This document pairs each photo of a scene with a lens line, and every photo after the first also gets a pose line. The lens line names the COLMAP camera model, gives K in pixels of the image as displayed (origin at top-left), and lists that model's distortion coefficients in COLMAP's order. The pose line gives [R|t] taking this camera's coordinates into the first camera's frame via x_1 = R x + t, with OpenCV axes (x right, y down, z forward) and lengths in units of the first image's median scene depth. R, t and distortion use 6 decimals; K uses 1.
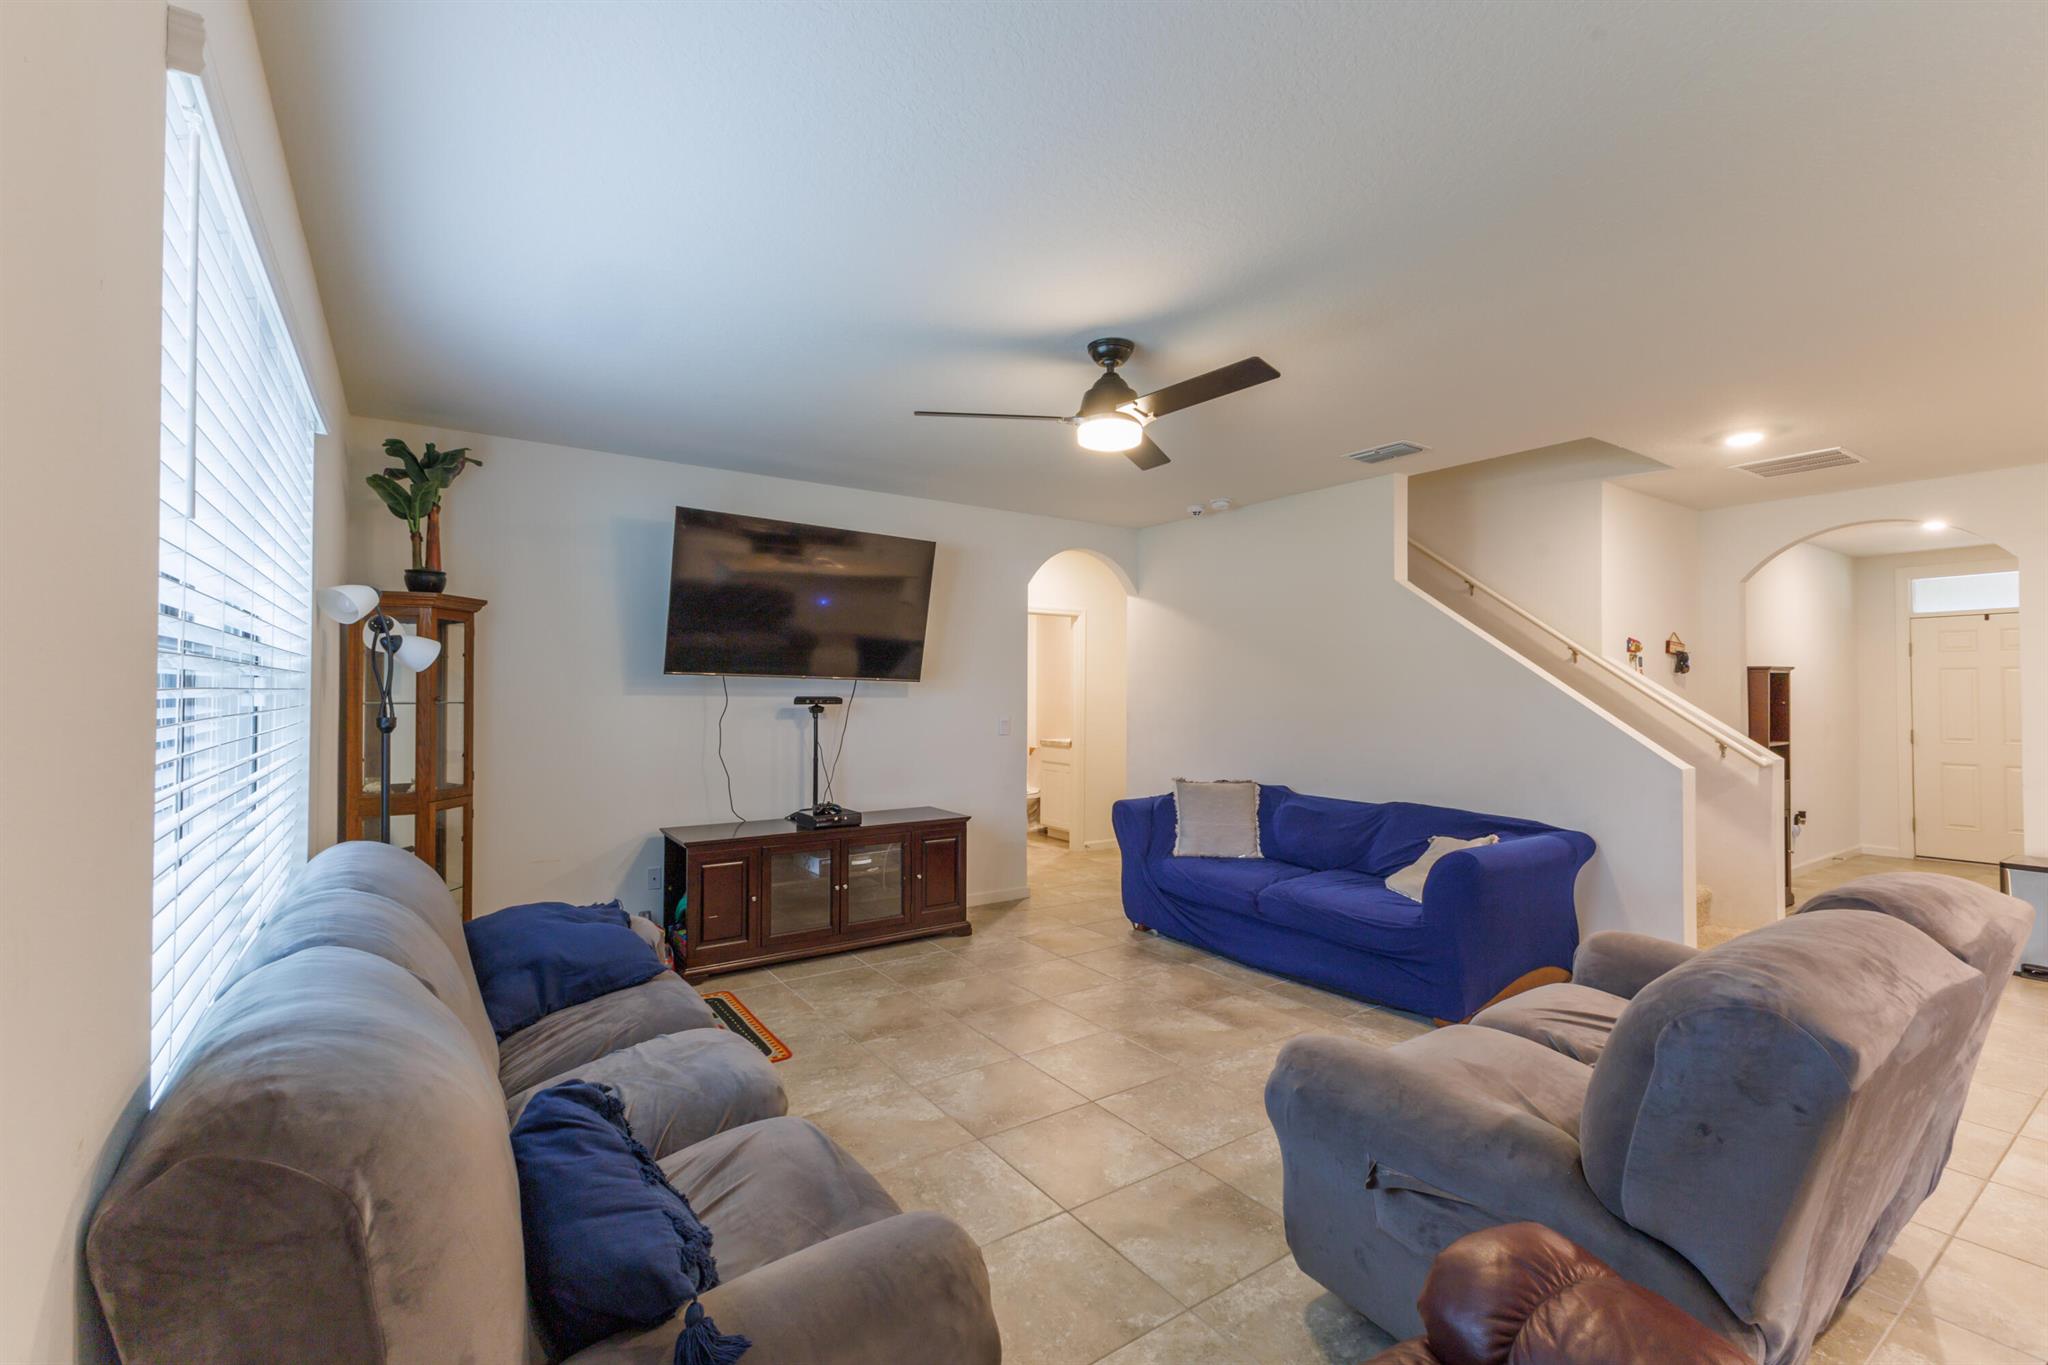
lens RADIAL K [[880.6, 0, 1024.3], [0, 880.6, 689.2], [0, 0, 1]] dist [0.012810, -0.002963]
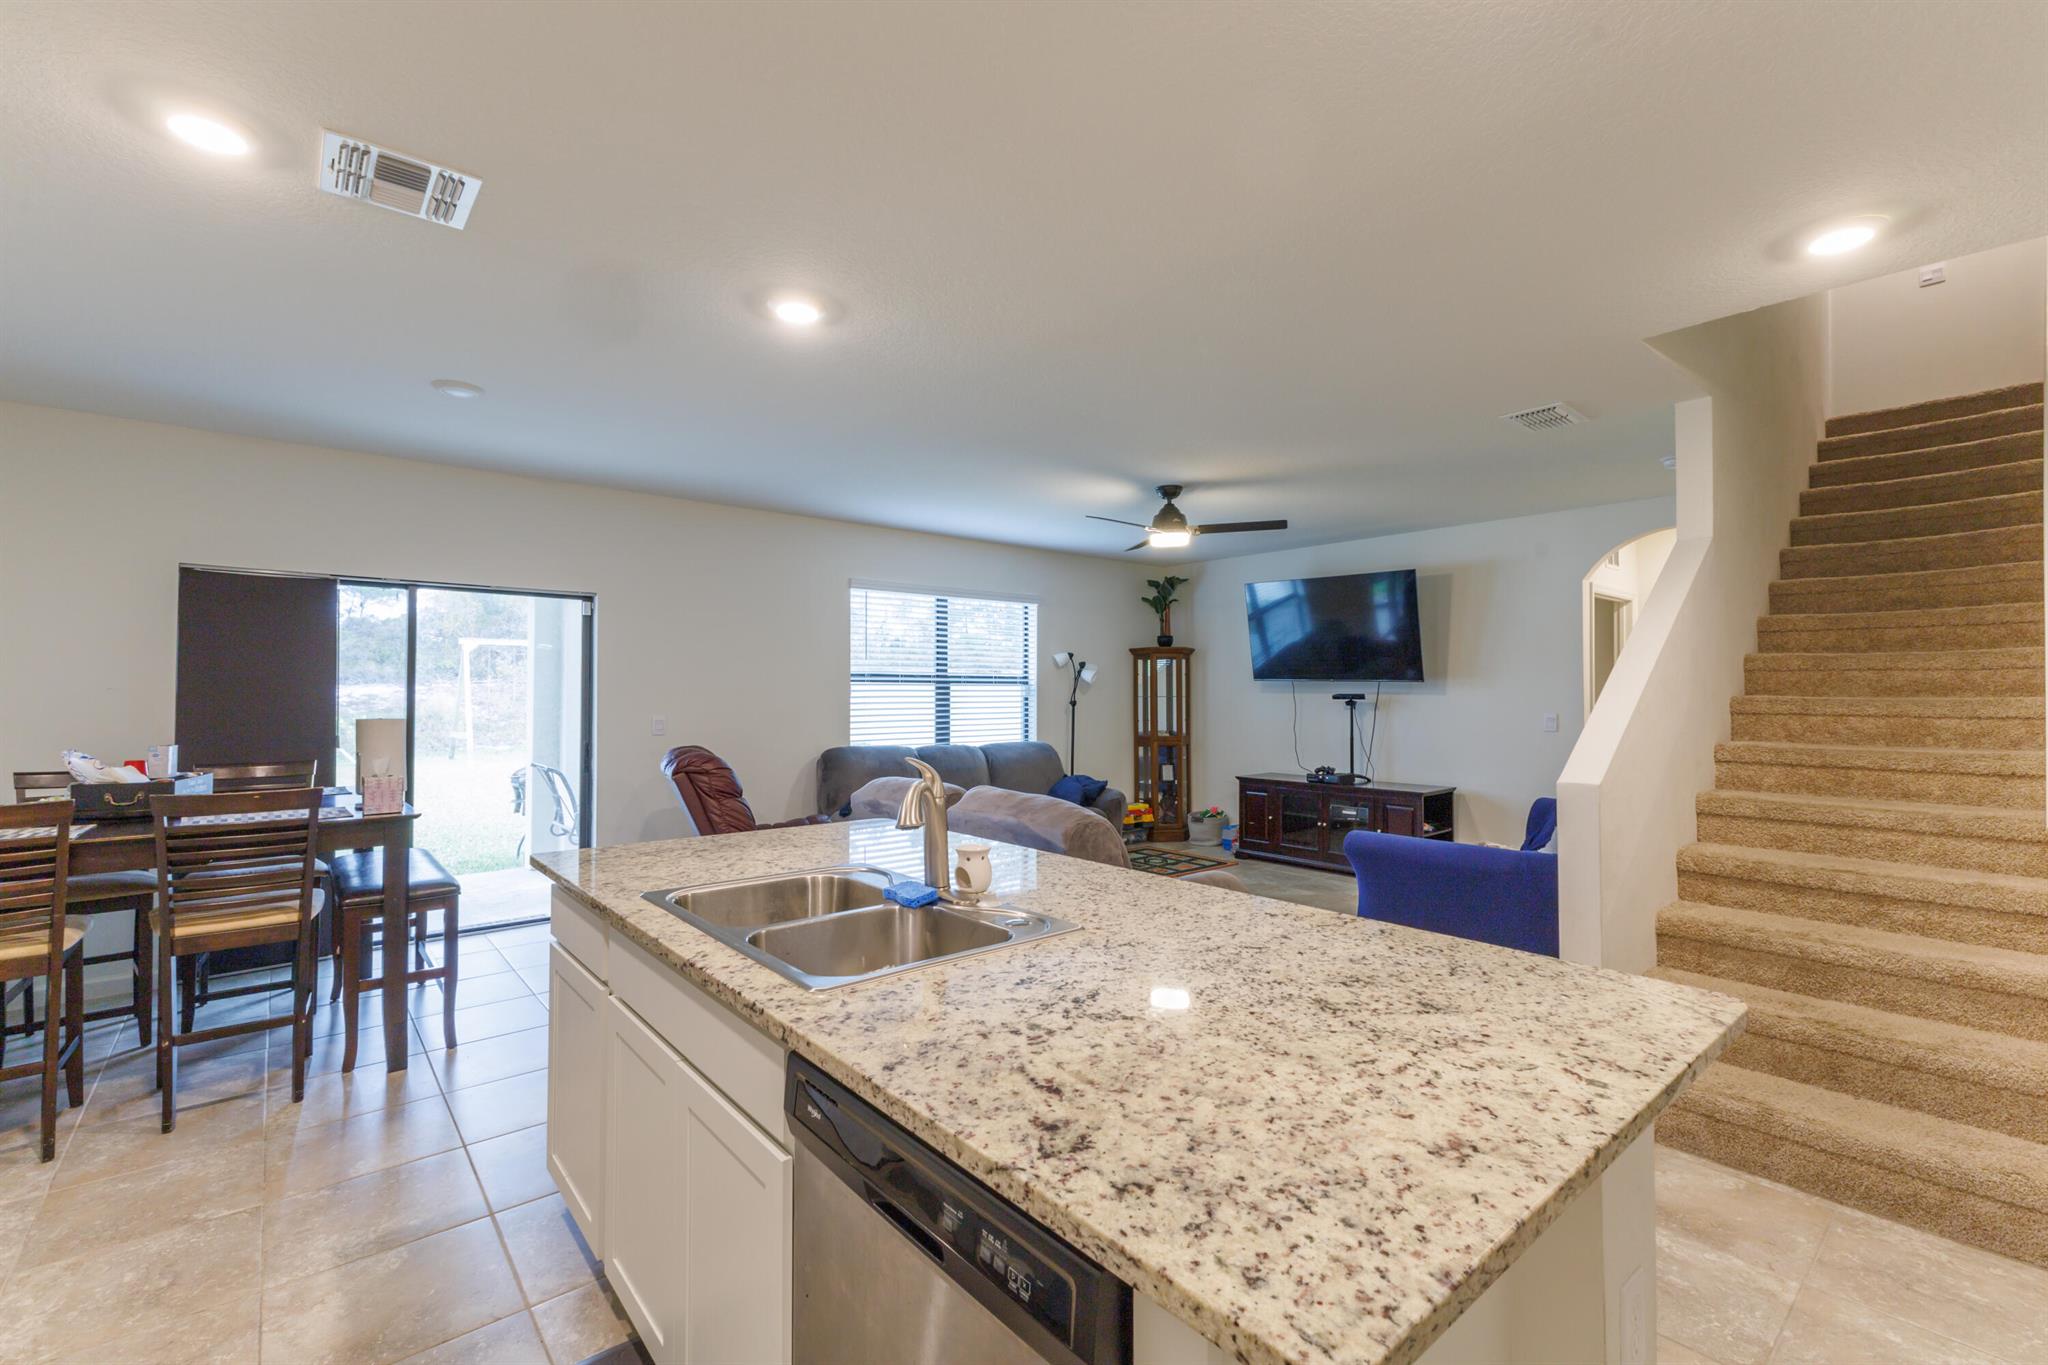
lens RADIAL K [[880.6, 0, 1023.4], [0, 880.6, 687.0], [0, 0, 1]] dist [0.012810, -0.002963]
pose [[0.100634, -0.011028, -0.994862, 1.273404], [-0.000687, 0.999938, -0.011154, 0.014347], [0.994923, 0.001806, 0.100620, 0.387295]]
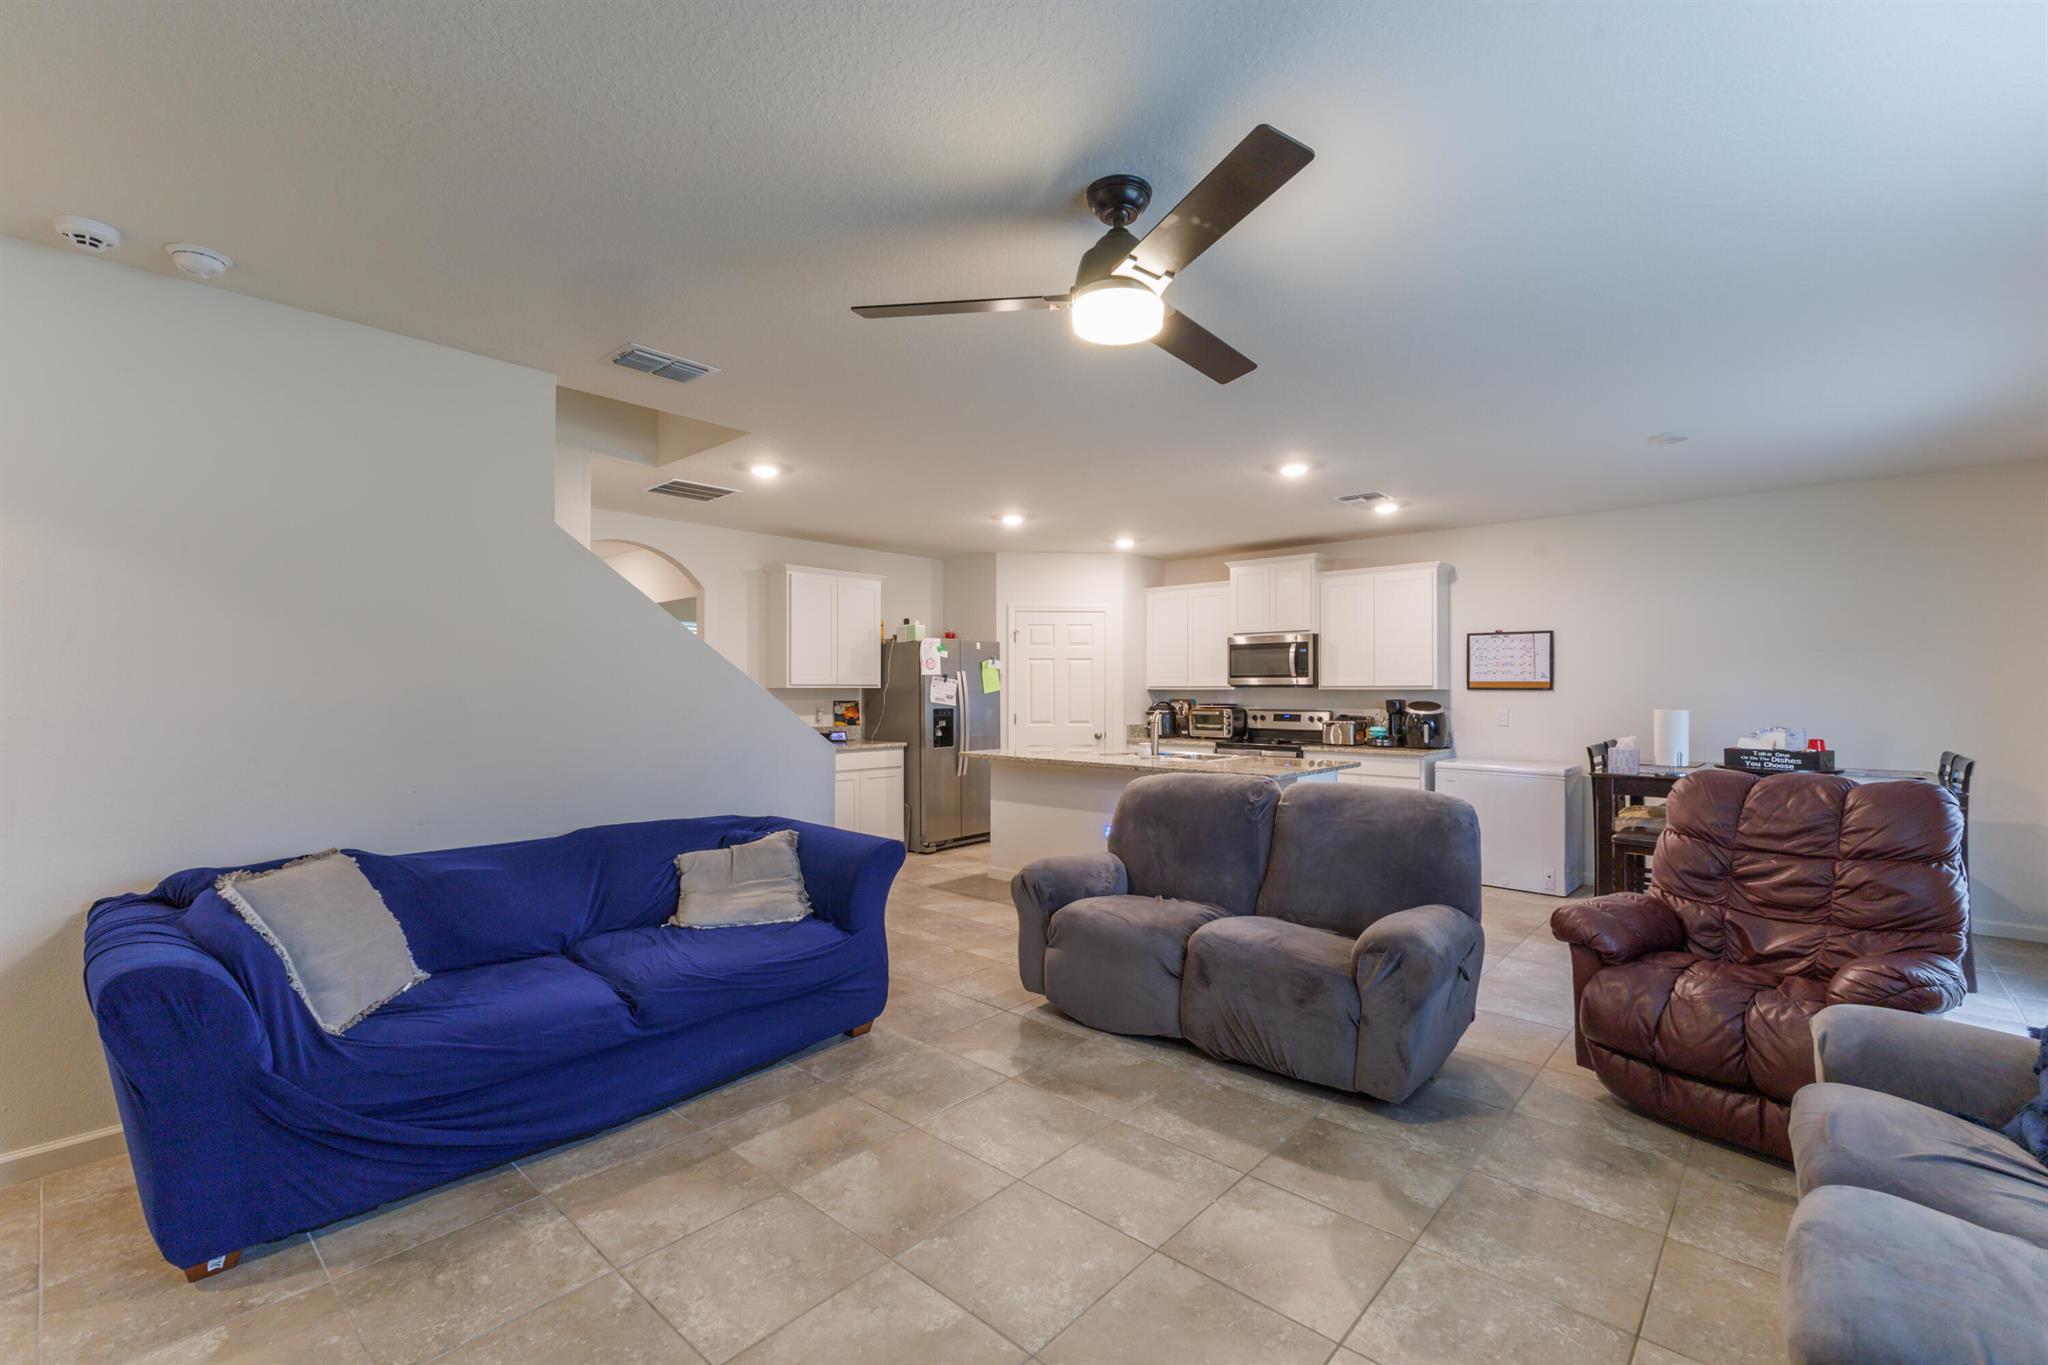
lens RADIAL K [[880.6, 0, 1031.1], [0, 880.6, 679.3], [0, 0, 1]] dist [0.012810, -0.002963]
pose [[-0.234859, 0.006571, 0.972007, -0.412377], [-0.004007, 0.999962, -0.007728, 0.008864], [-0.972021, -0.005710, -0.234824, 0.878158]]
